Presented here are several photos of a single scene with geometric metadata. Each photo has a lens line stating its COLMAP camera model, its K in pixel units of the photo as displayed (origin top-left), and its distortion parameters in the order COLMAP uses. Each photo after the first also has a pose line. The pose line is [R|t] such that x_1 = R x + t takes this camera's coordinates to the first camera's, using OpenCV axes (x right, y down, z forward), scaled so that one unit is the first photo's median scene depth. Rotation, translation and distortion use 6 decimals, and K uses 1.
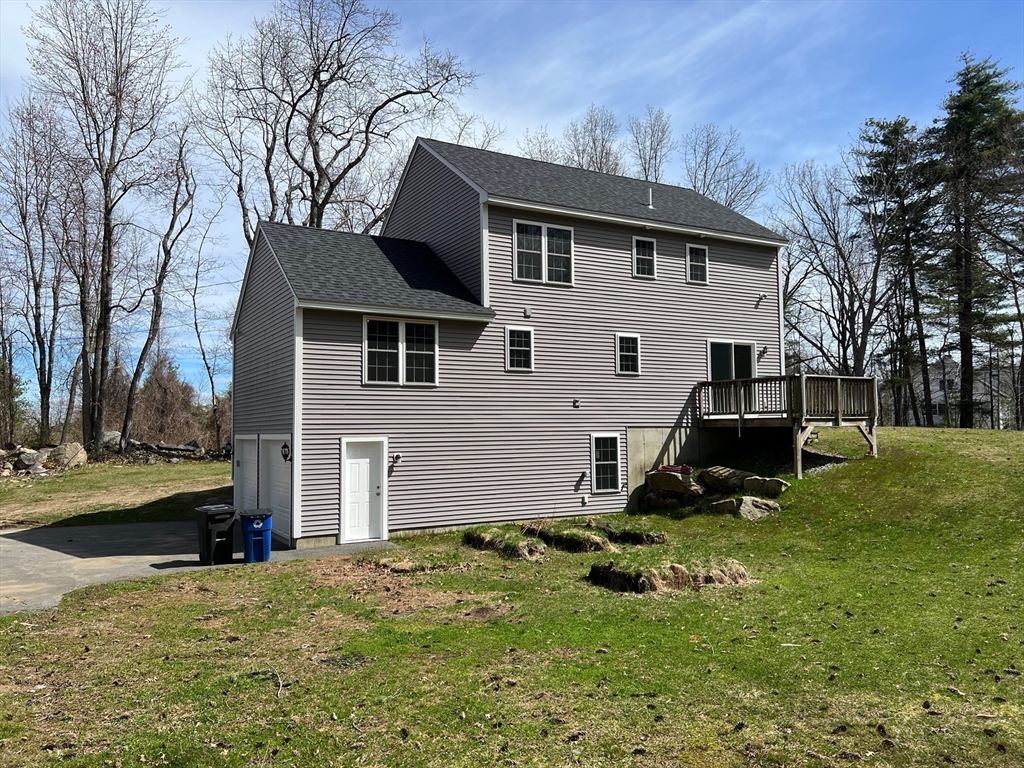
lens RADIAL K [[766.5, 0, 512.7], [0, 766.5, 386.6], [0, 0, 1]] dist [0.058236, -0.062355]
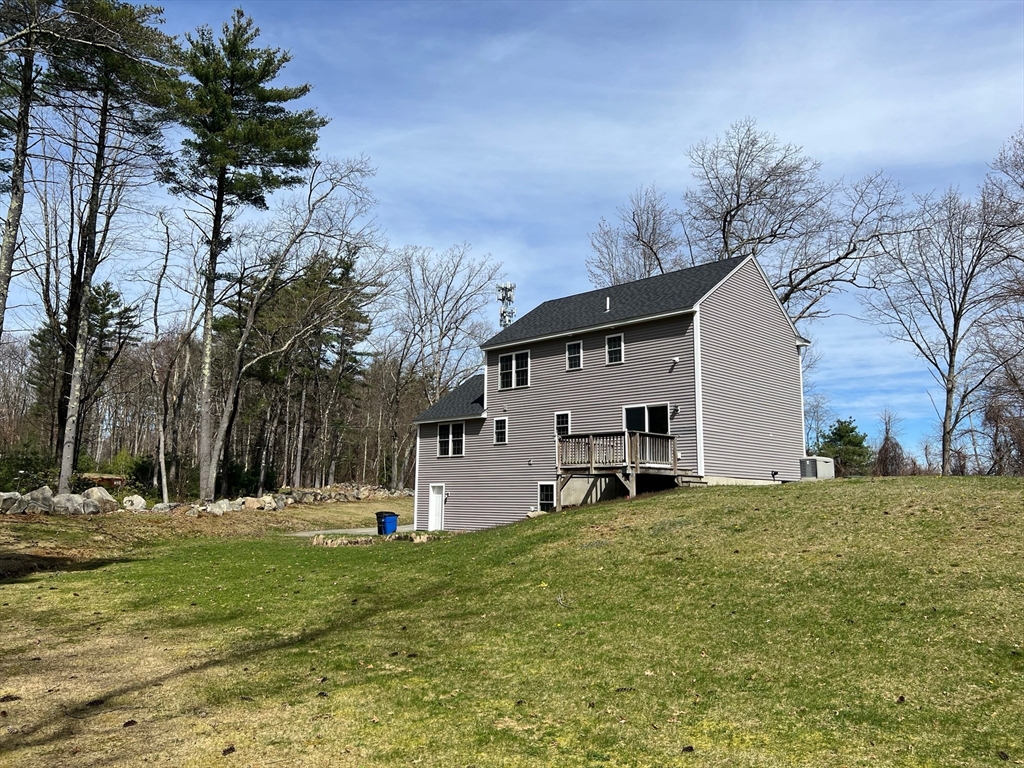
lens RADIAL K [[766.5, 0, 517.1], [0, 766.5, 379.1], [0, 0, 1]] dist [0.058236, -0.062355]
pose [[0.286108, -0.136514, -0.948423, 1.587775], [0.040698, 0.990637, -0.130313, 0.057262], [0.957333, -0.001315, 0.288985, 0.537144]]
